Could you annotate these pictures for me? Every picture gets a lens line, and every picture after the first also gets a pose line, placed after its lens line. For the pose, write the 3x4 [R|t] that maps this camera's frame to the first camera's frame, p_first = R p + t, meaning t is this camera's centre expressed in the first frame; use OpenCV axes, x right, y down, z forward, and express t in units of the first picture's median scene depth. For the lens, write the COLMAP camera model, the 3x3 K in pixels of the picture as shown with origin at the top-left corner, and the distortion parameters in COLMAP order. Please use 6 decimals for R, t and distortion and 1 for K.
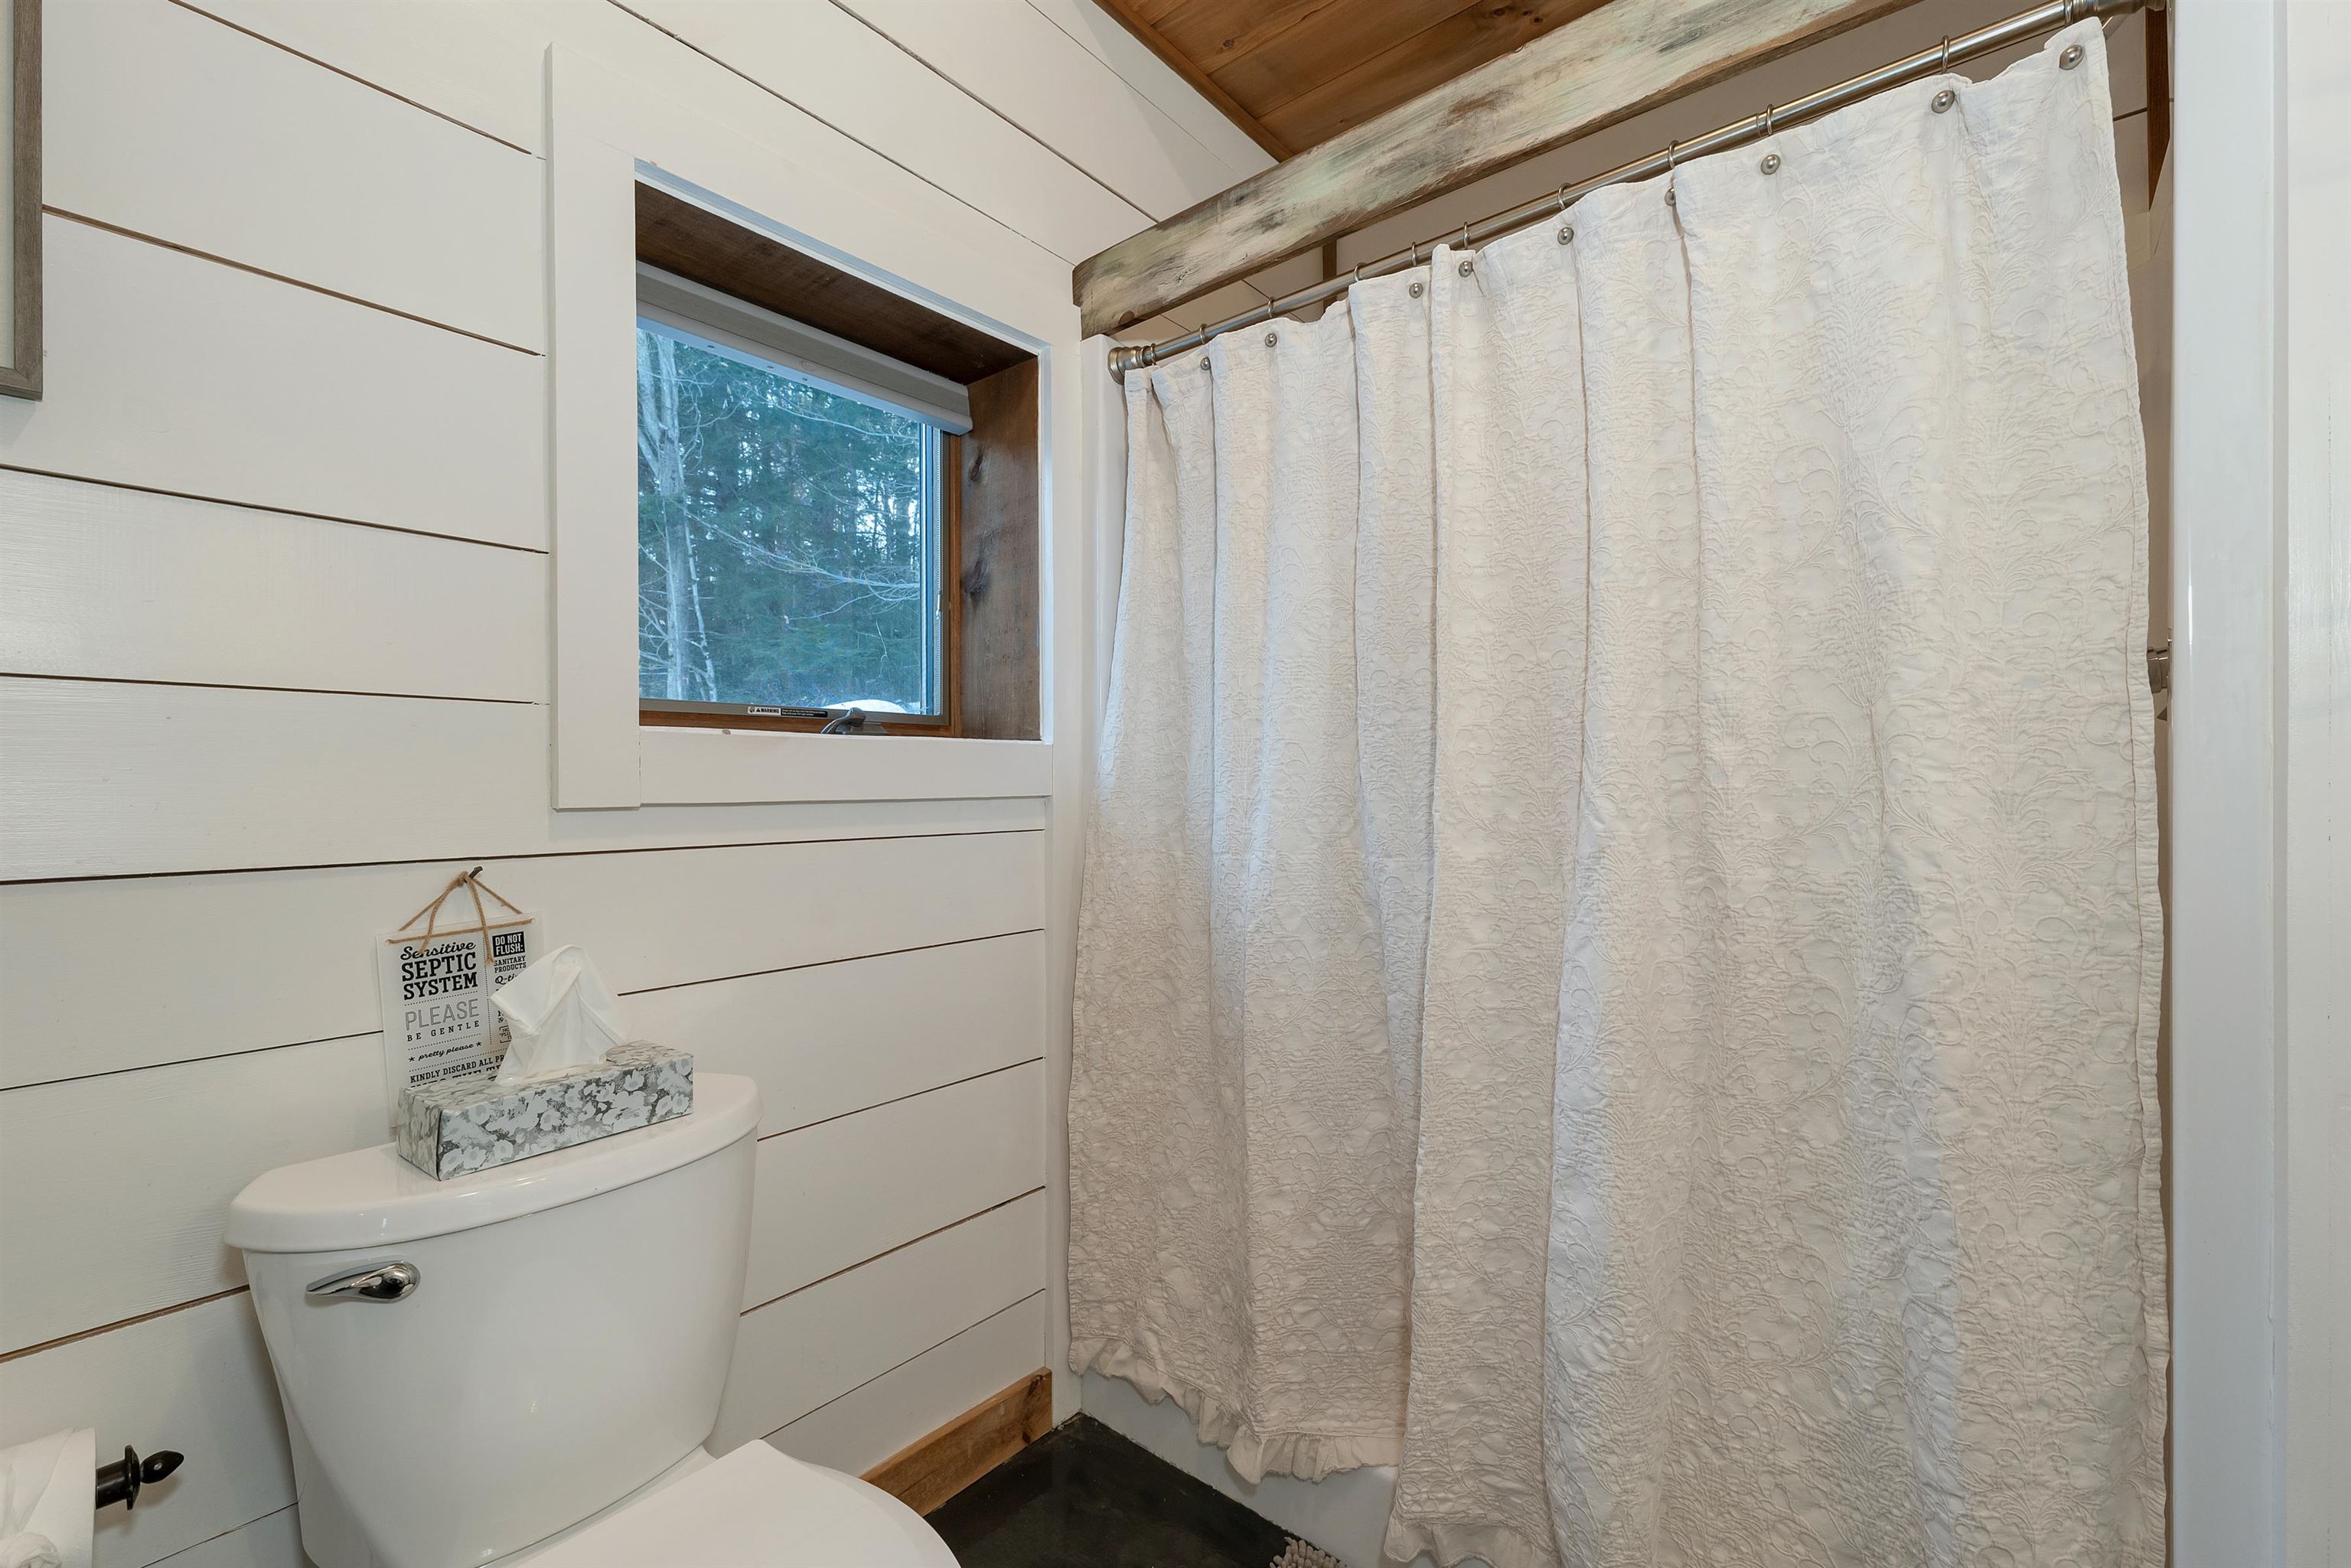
lens RADIAL K [[979.5, 0, 1173.9], [0, 979.5, 769.2], [0, 0, 1]] dist [-0.002781, -0.000162]
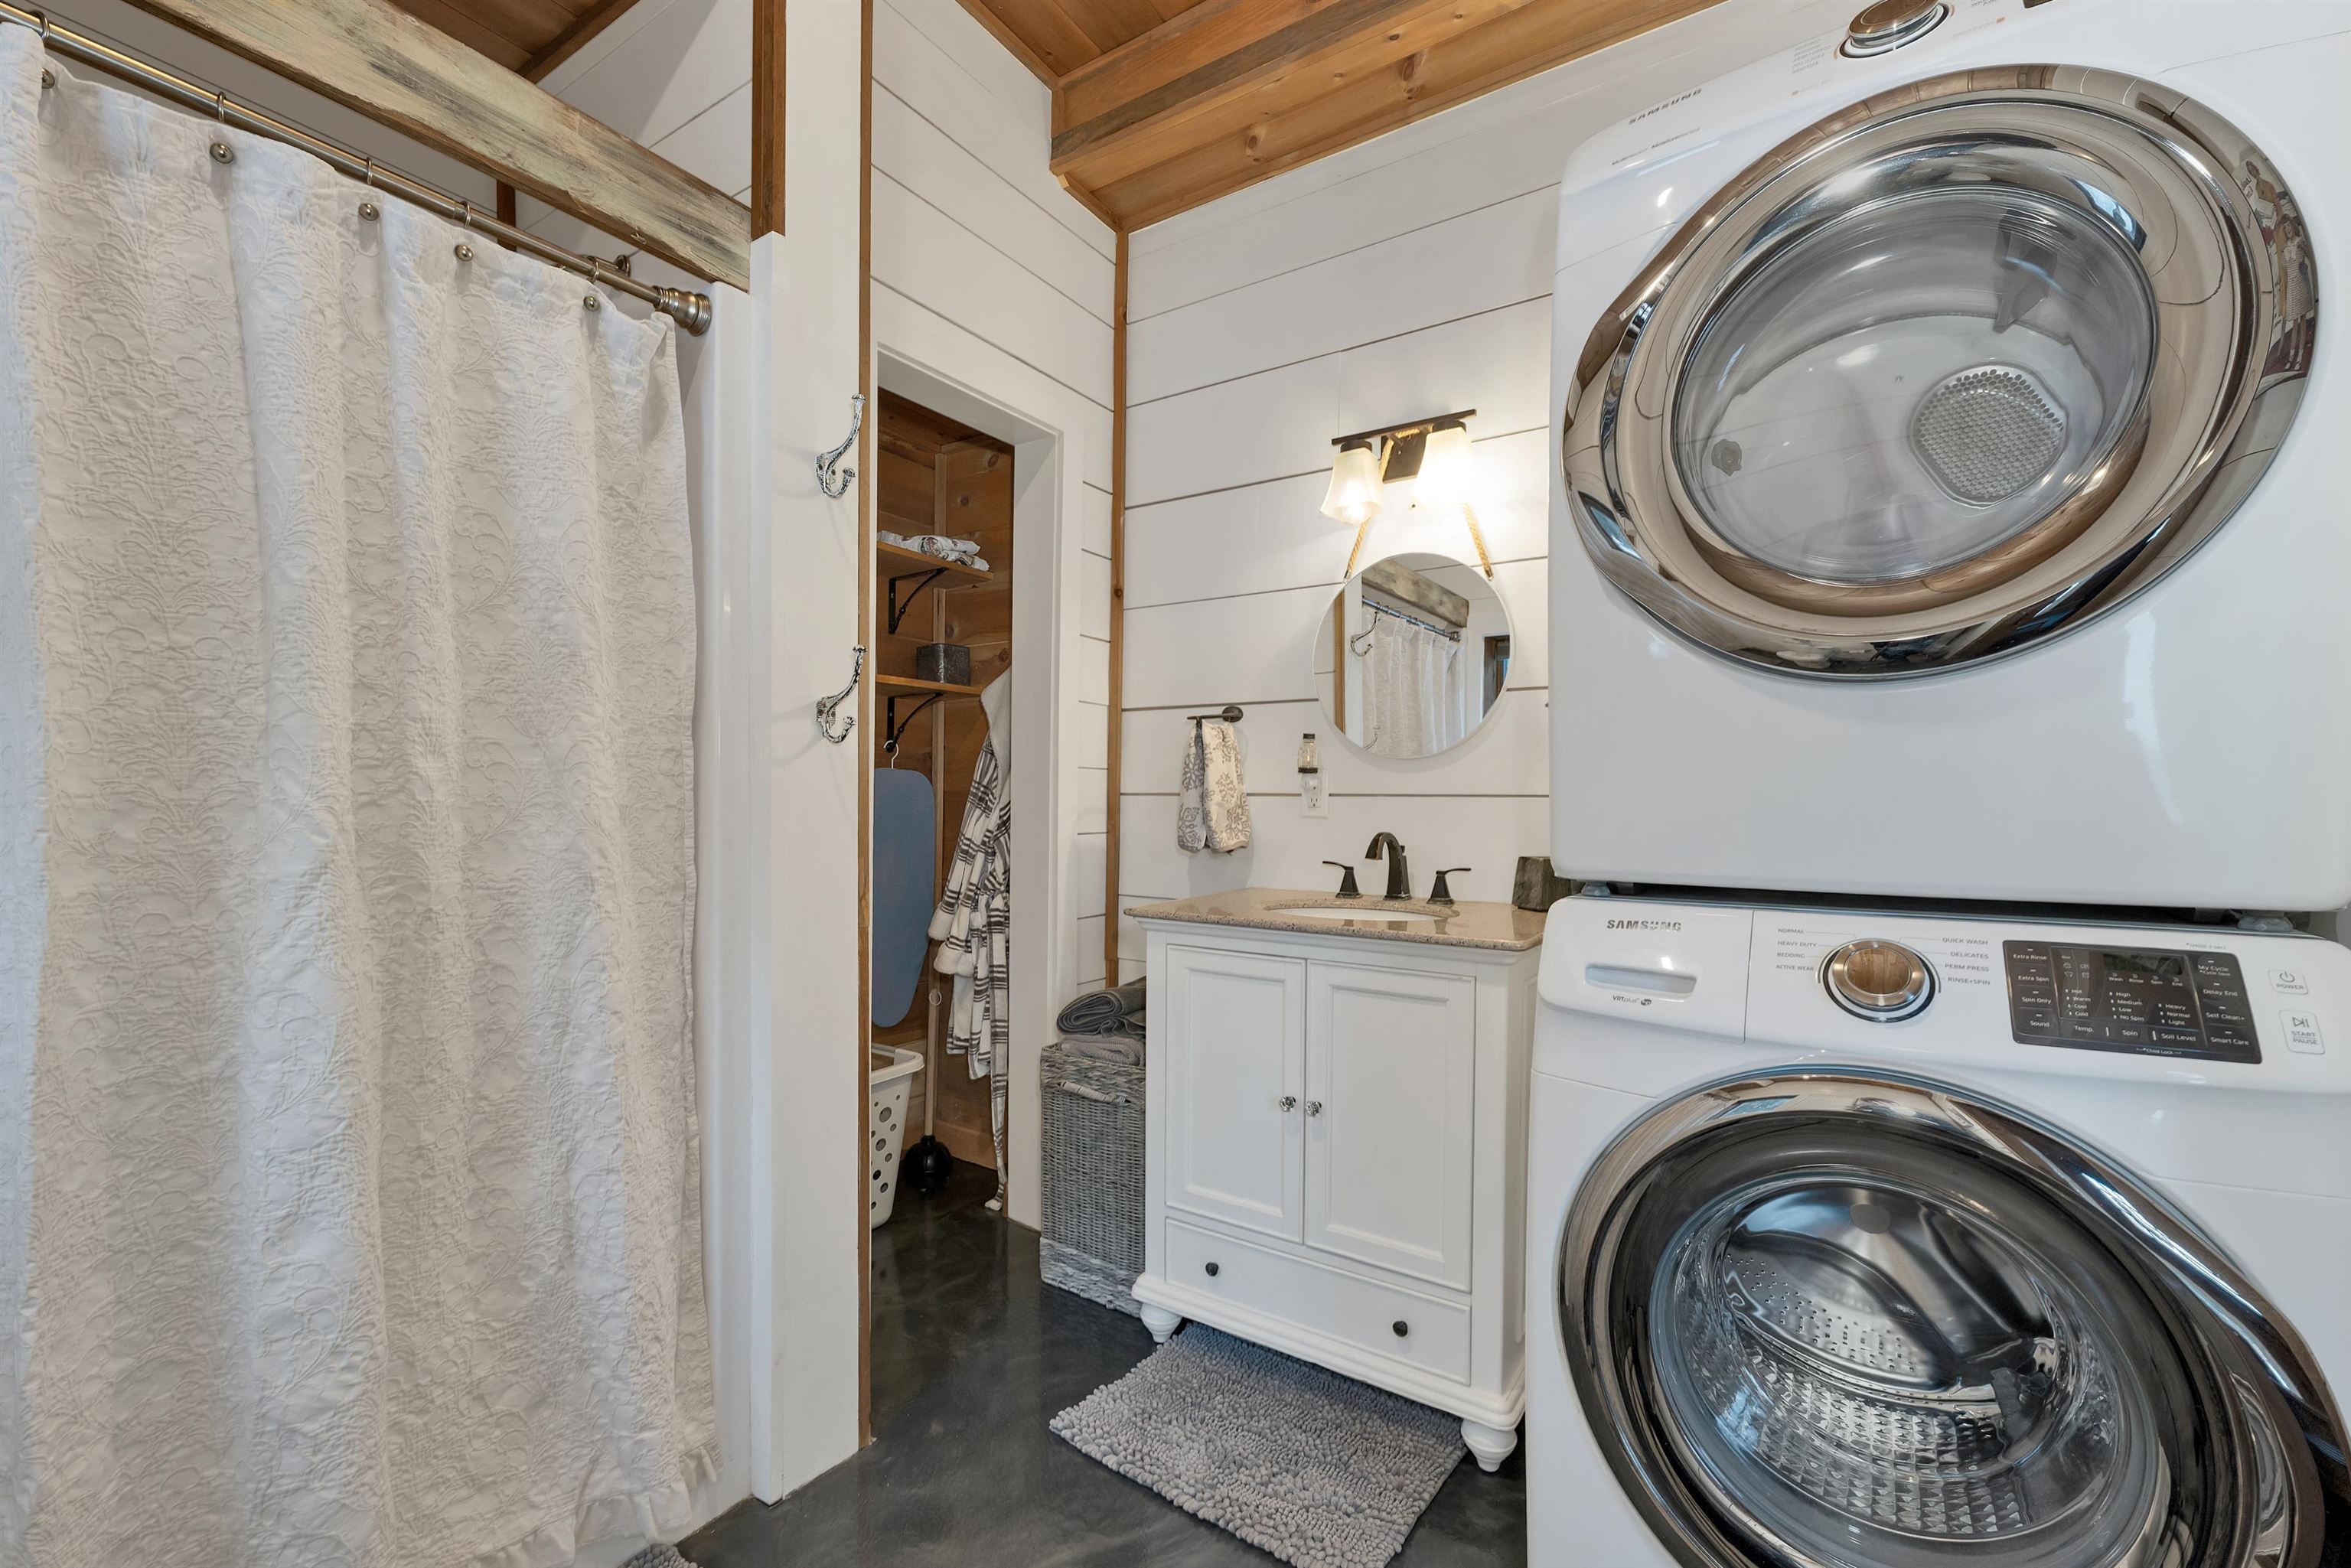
lens RADIAL K [[979.5, 0, 1173.9], [0, 979.5, 769.2], [0, 0, 1]] dist [-0.002781, -0.000162]
pose [[-0.109187, 0.035578, 0.993384, -0.617133], [-0.025572, 0.998928, -0.038587, 0.004649], [-0.993692, -0.029616, -0.108160, 0.296712]]
